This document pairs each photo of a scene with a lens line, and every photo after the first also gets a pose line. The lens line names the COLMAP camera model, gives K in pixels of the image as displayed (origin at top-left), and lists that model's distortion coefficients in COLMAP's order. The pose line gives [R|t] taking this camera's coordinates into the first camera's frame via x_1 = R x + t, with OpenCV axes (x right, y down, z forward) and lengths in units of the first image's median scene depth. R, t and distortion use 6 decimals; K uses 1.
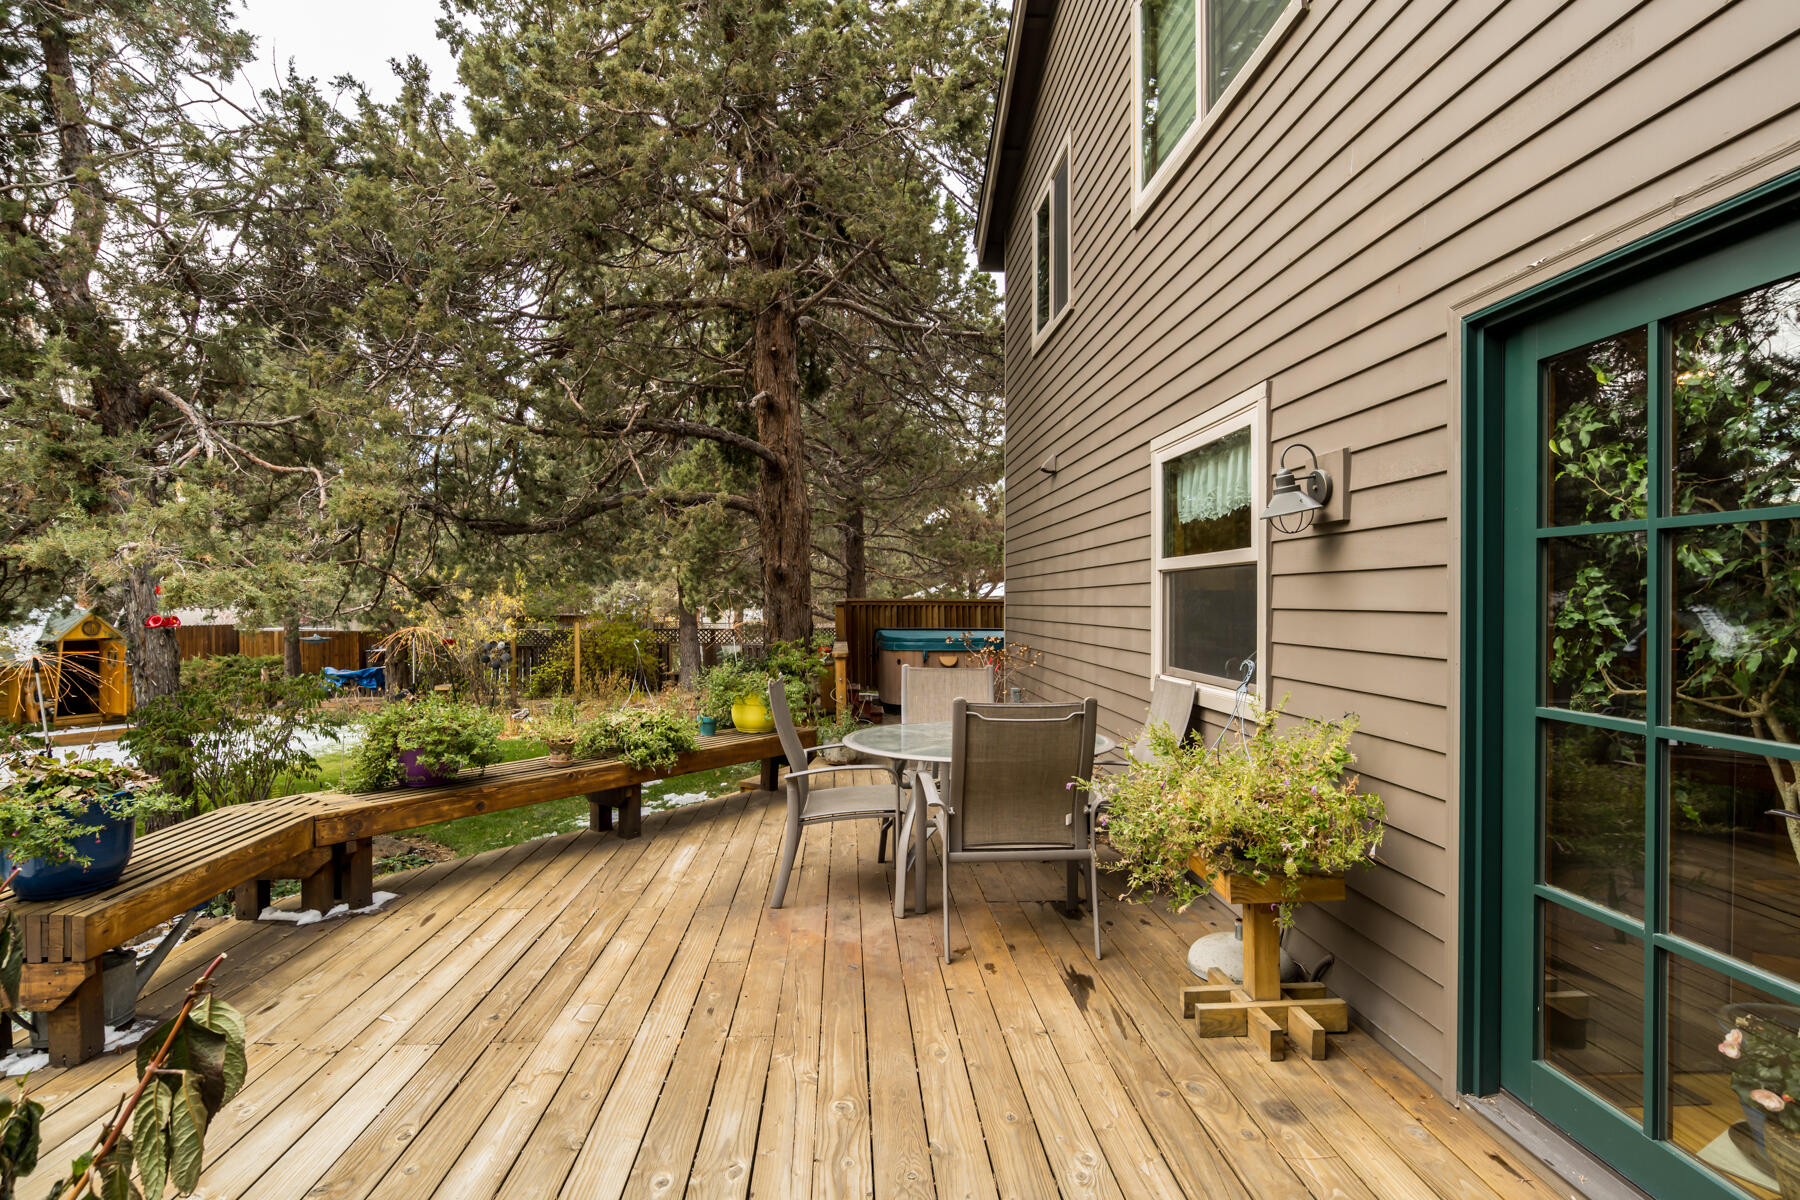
lens RADIAL K [[909.4, 0, 900.0], [0, 909.4, 600.0], [0, 0, 1]] dist [-0.022029, 0.010478]
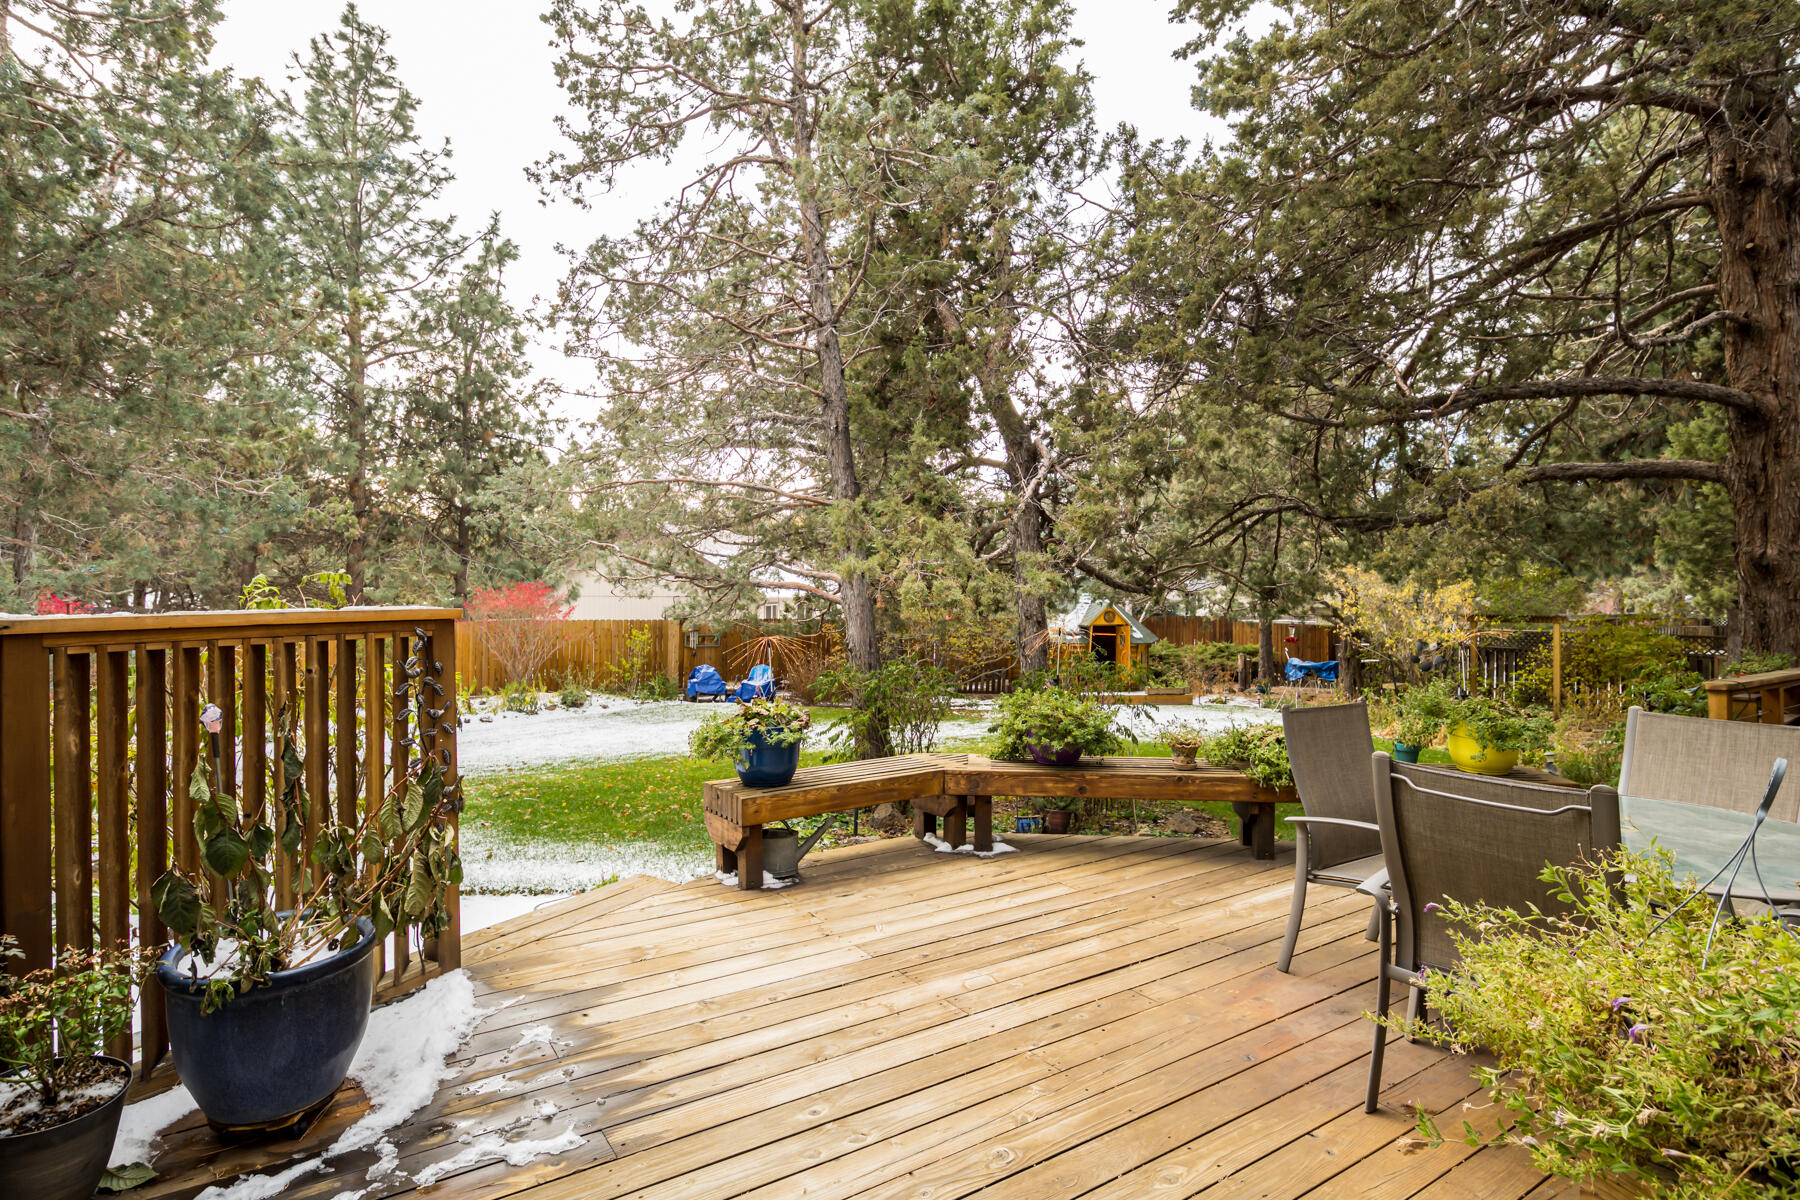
lens RADIAL K [[909.4, 0, 900.0], [0, 909.4, 600.0], [0, 0, 1]] dist [-0.022029, 0.010478]
pose [[0.514066, 0.010072, -0.857691, 0.427675], [-0.005279, 0.999949, 0.008579, -0.015721], [0.857734, 0.000118, 0.514094, 0.267089]]
